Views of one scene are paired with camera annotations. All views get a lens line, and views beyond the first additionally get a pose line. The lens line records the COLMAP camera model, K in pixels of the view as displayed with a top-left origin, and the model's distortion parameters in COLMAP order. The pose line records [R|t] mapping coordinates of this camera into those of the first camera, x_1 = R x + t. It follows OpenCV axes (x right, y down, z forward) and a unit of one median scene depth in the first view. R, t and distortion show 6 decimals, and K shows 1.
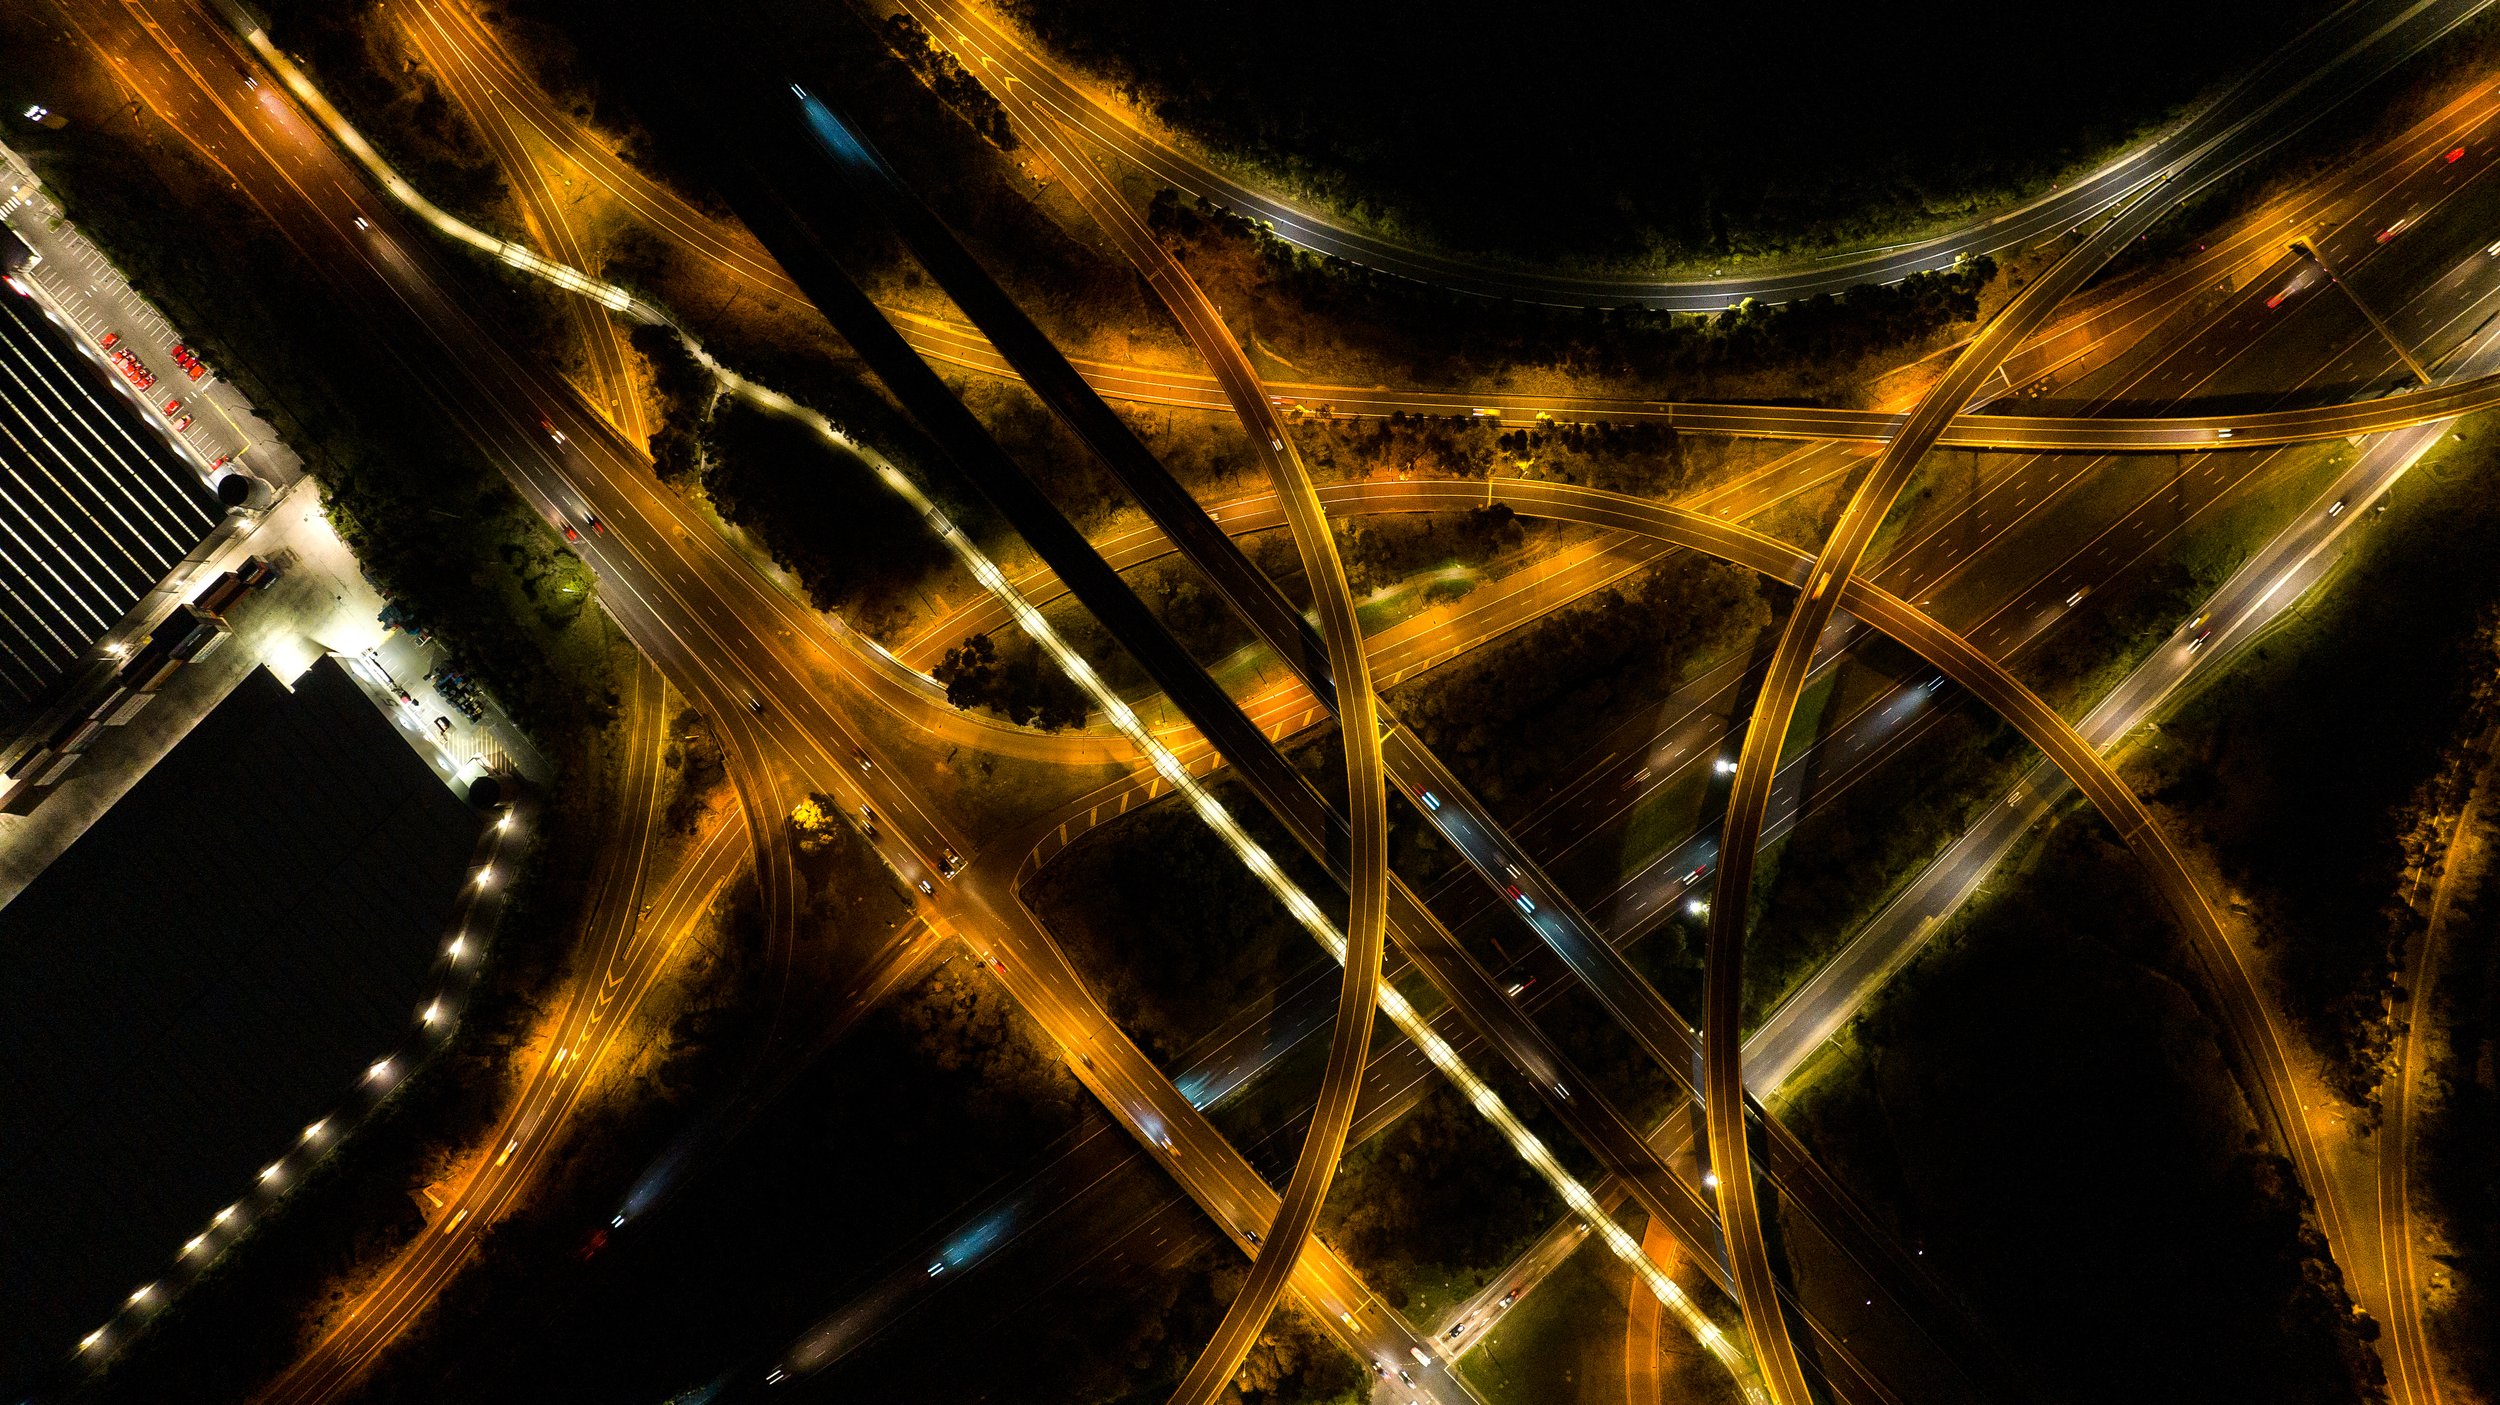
lens RADIAL K [[1765.7, 0, 1260.3], [0, 1765.7, 695.2], [0, 0, 1]] dist [-0.027109, 0.027398]
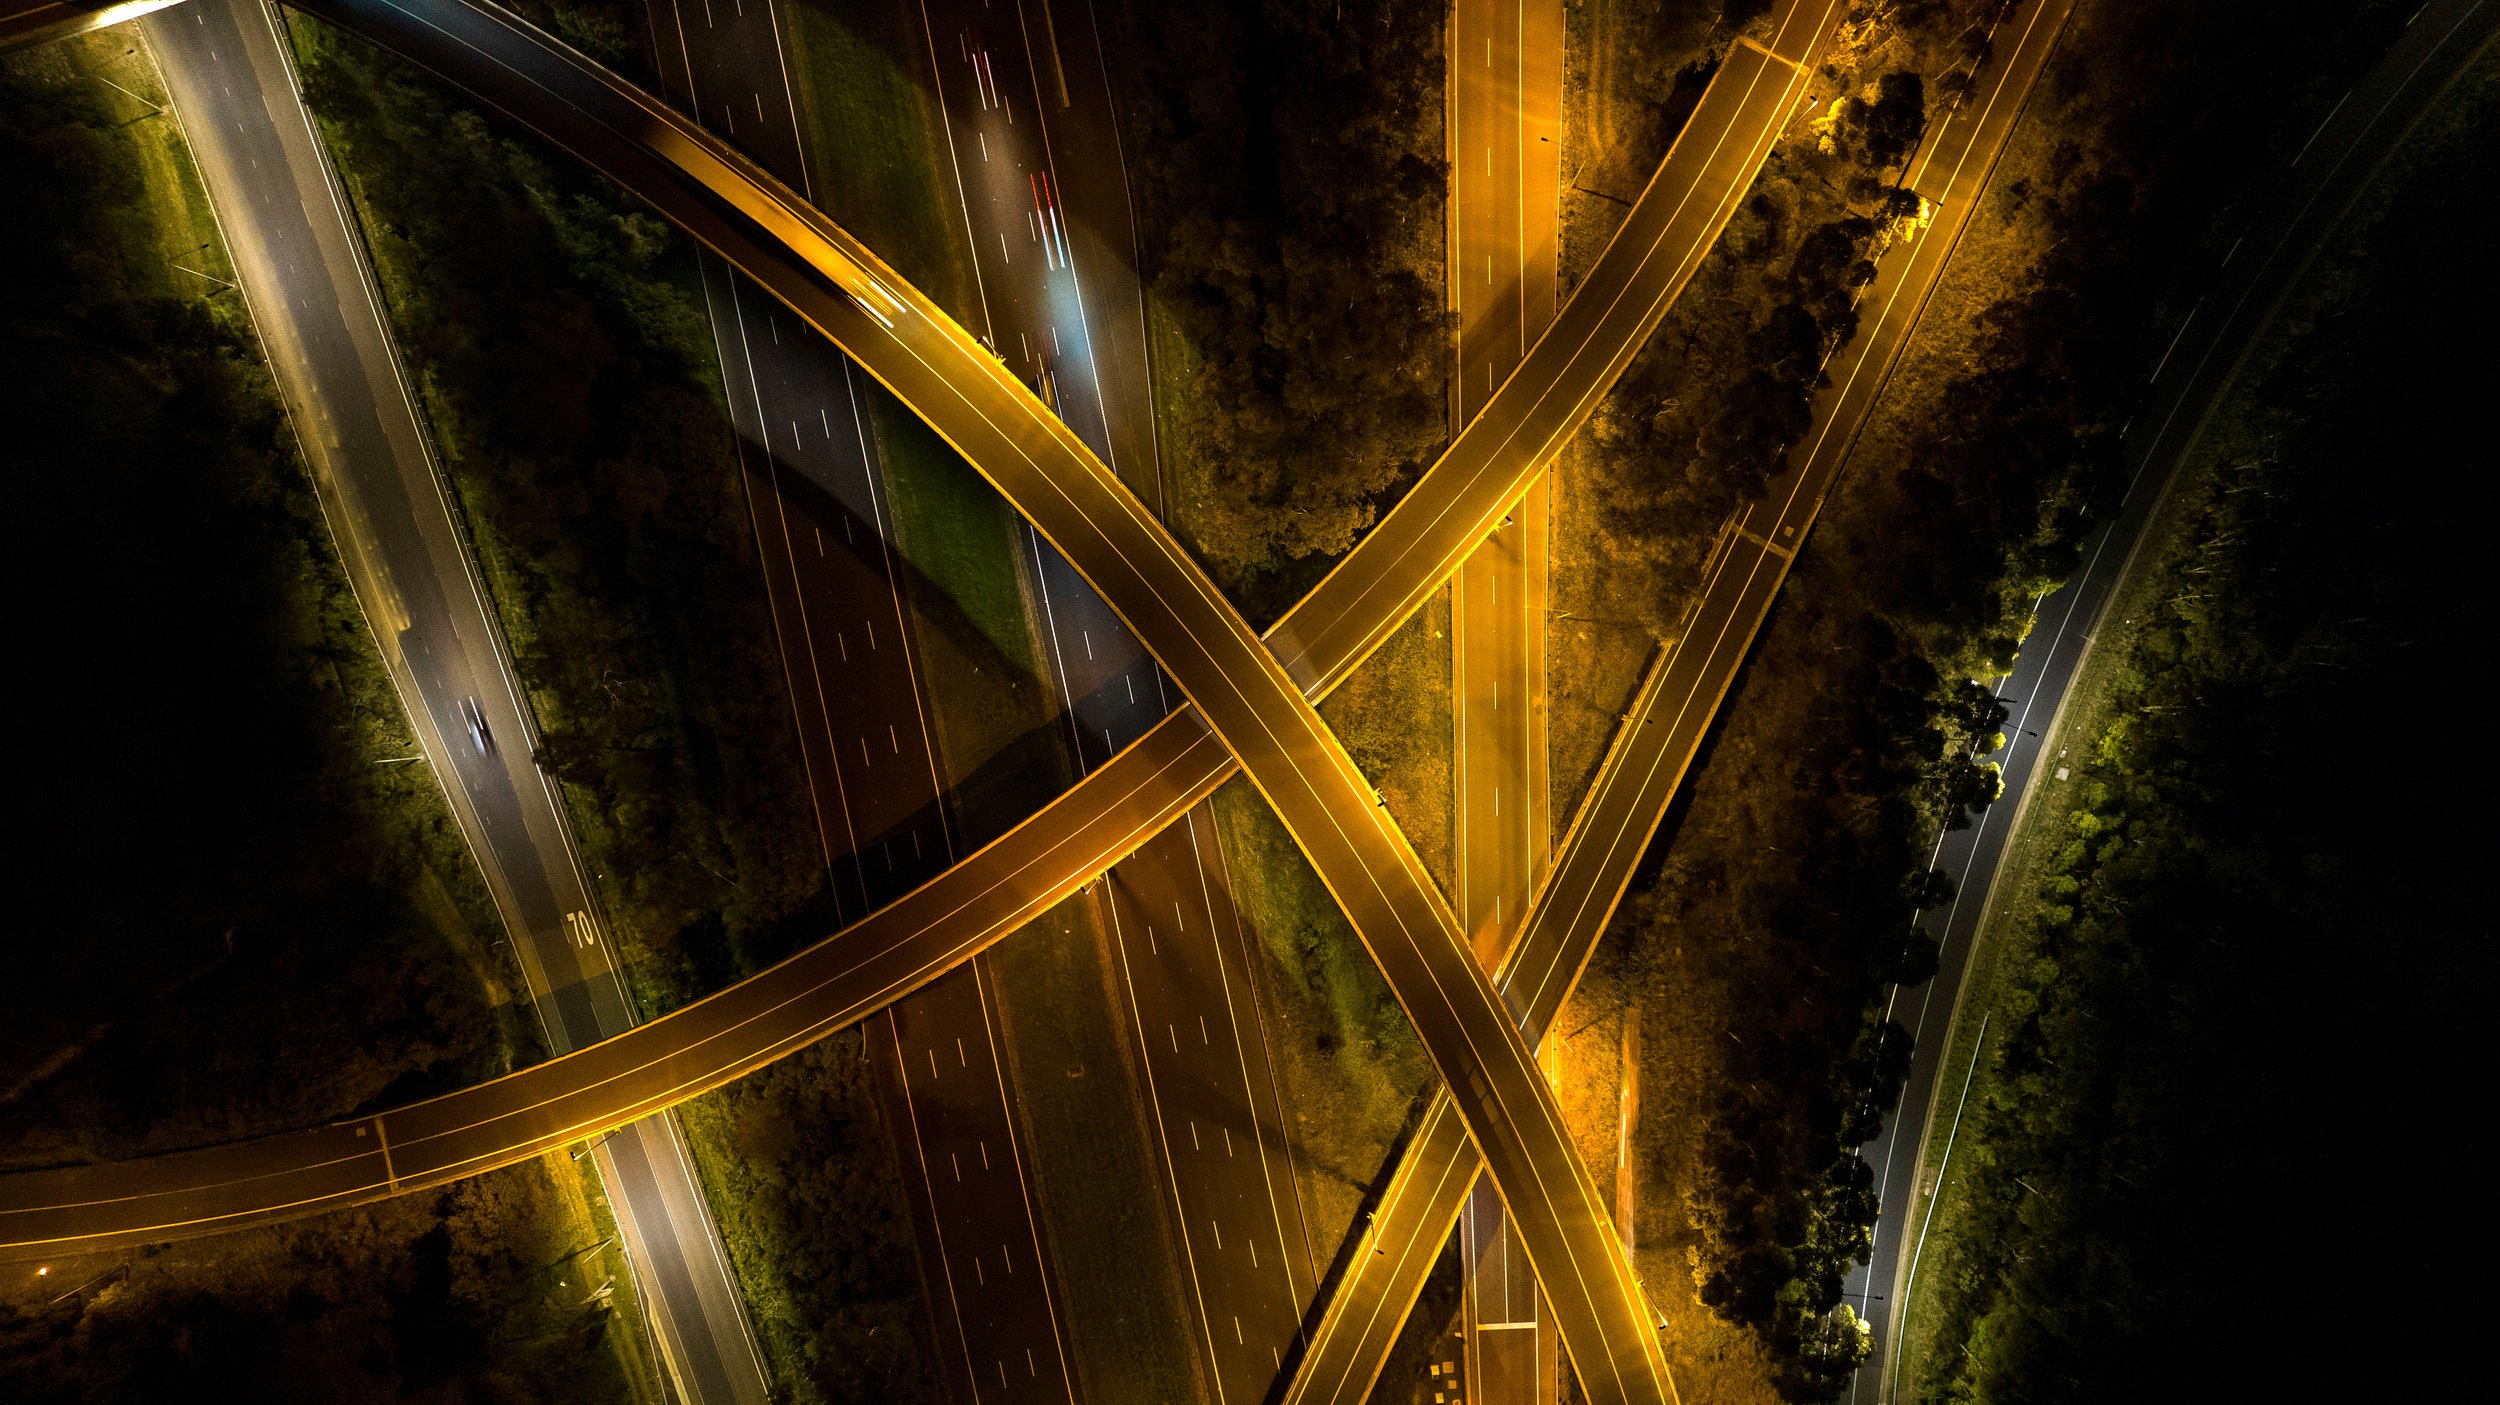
lens RADIAL K [[1765.7, 0, 1247.9], [0, 1765.7, 707.3], [0, 0, 1]] dist [-0.027109, 0.027398]
pose [[-0.410989, 0.910563, 0.044300, 0.300378], [-0.911267, -0.411726, 0.008628, -0.069226], [0.026096, -0.036823, 0.998981, 0.592792]]
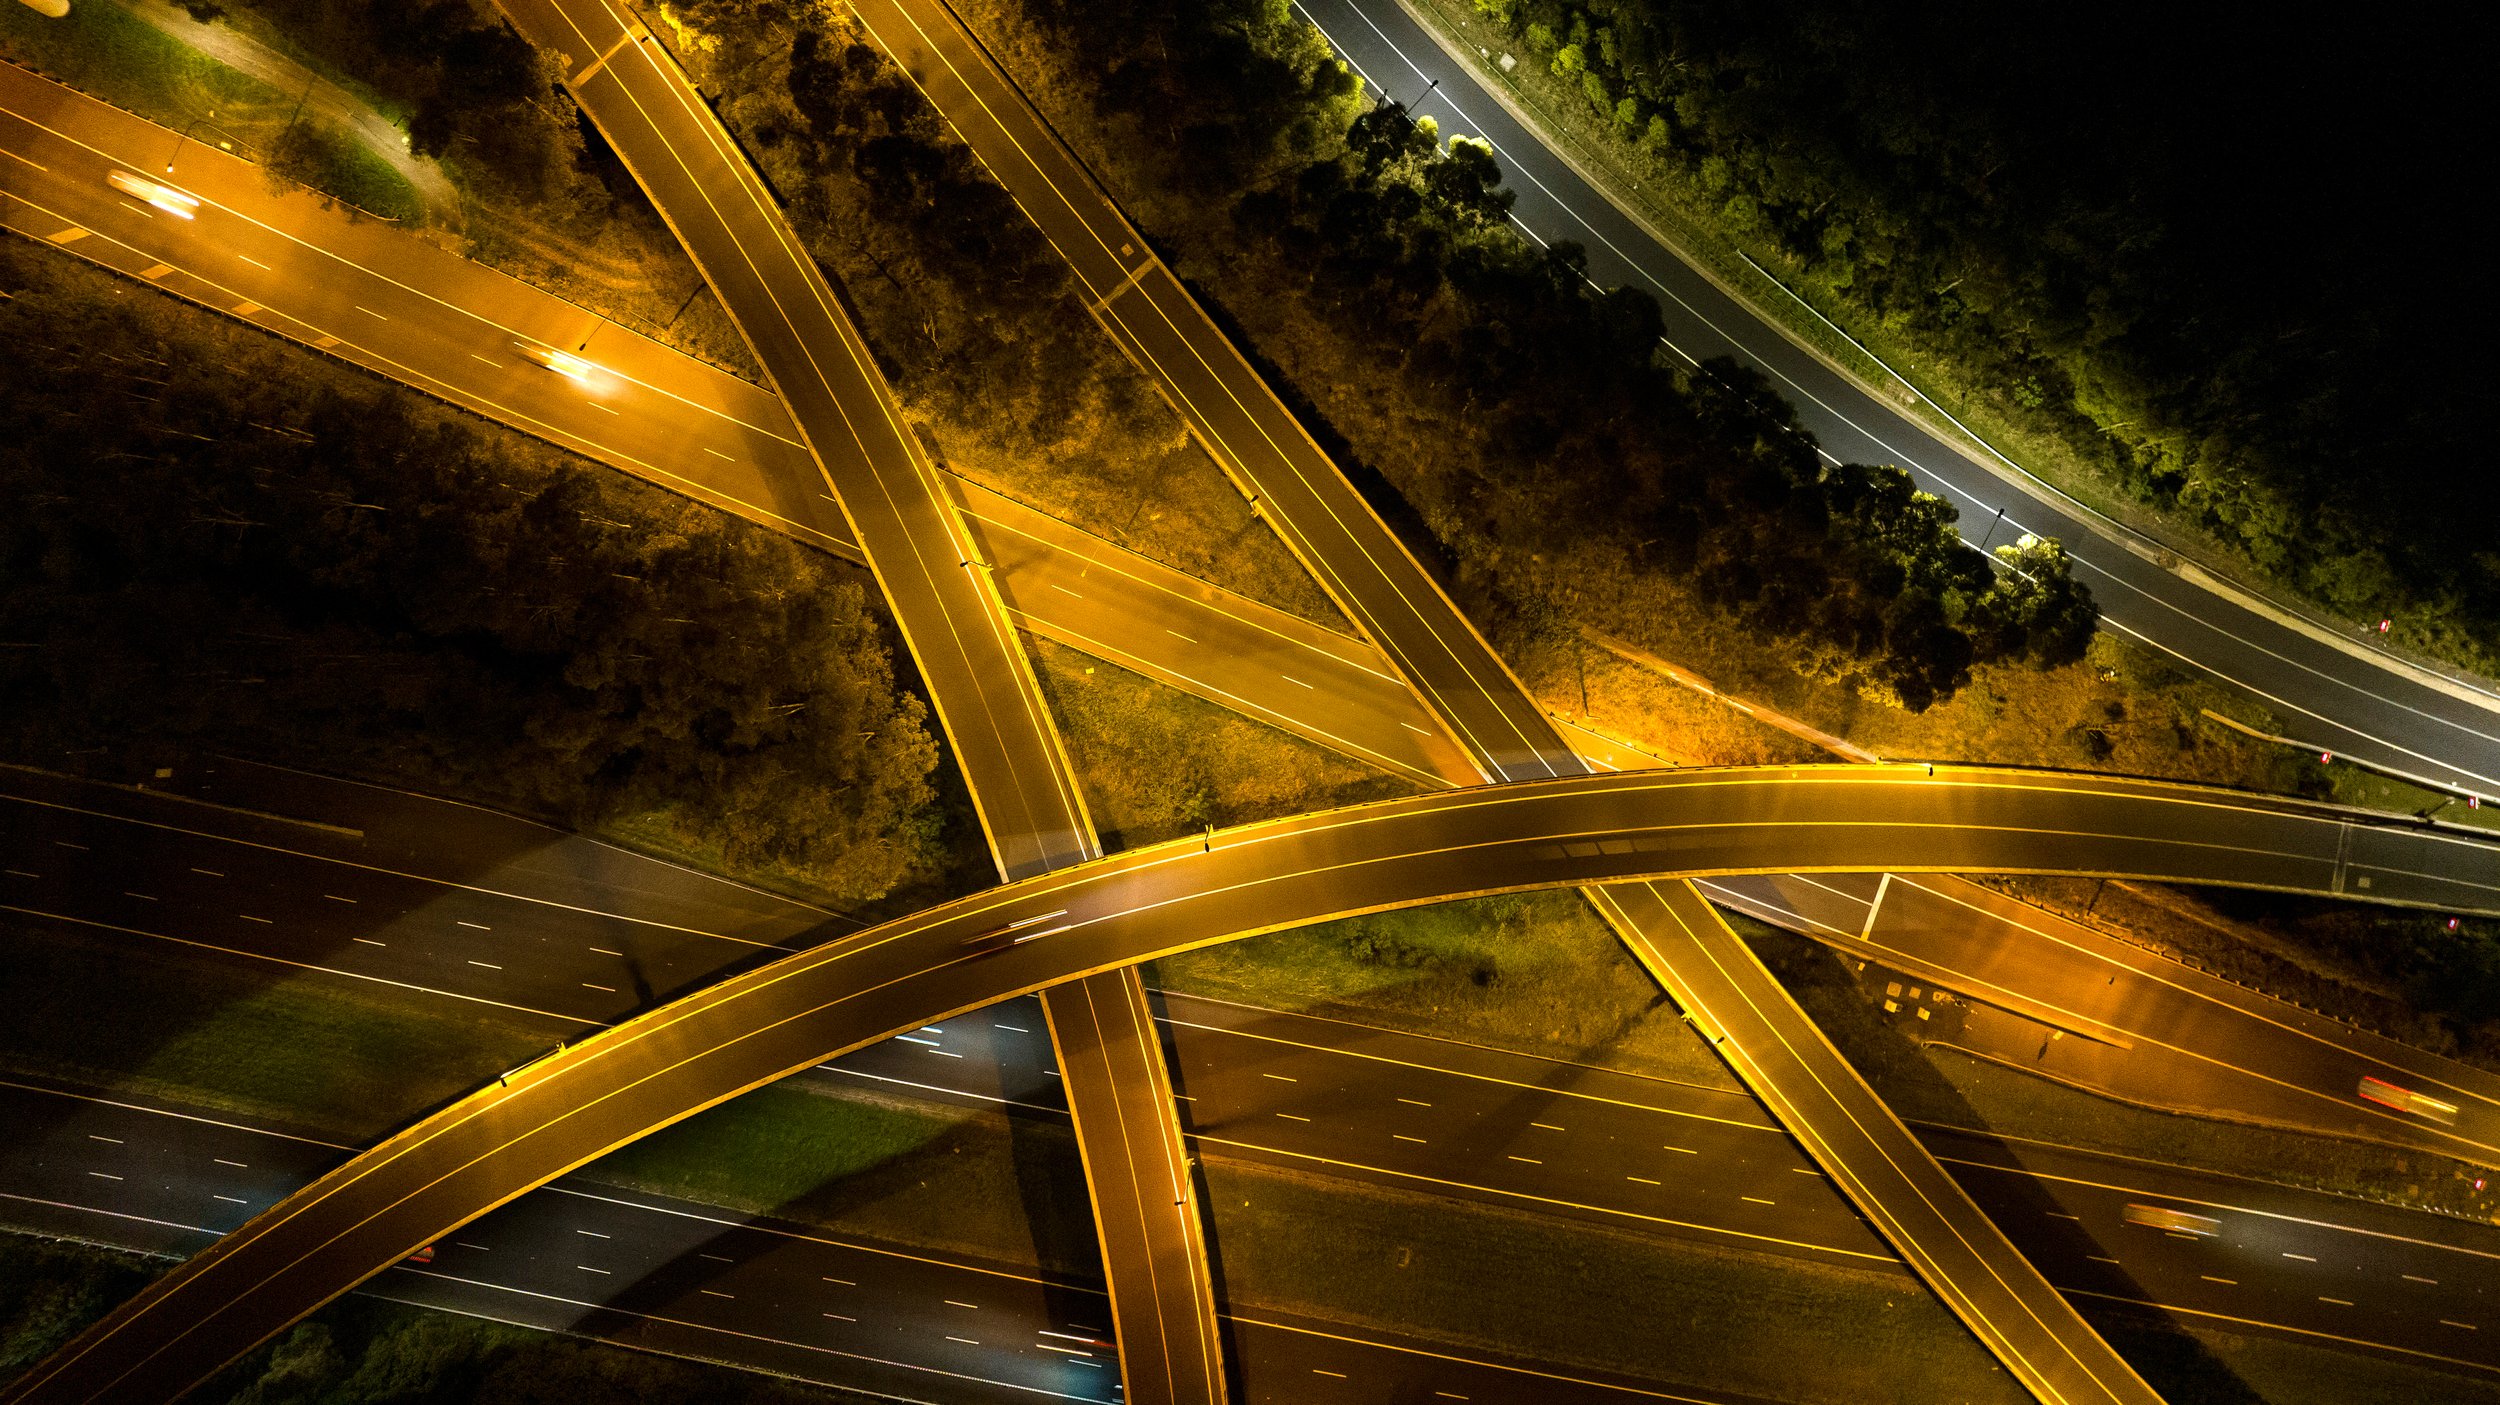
lens RADIAL K [[1765.7, 0, 1252.6], [0, 1765.7, 712.7], [0, 0, 1]] dist [-0.027109, 0.027398]
pose [[0.684032, 0.728985, 0.026093, 0.304035], [-0.729451, 0.683625, 0.023625, -0.127339], [-0.000616, -0.035194, 0.999380, 0.655705]]
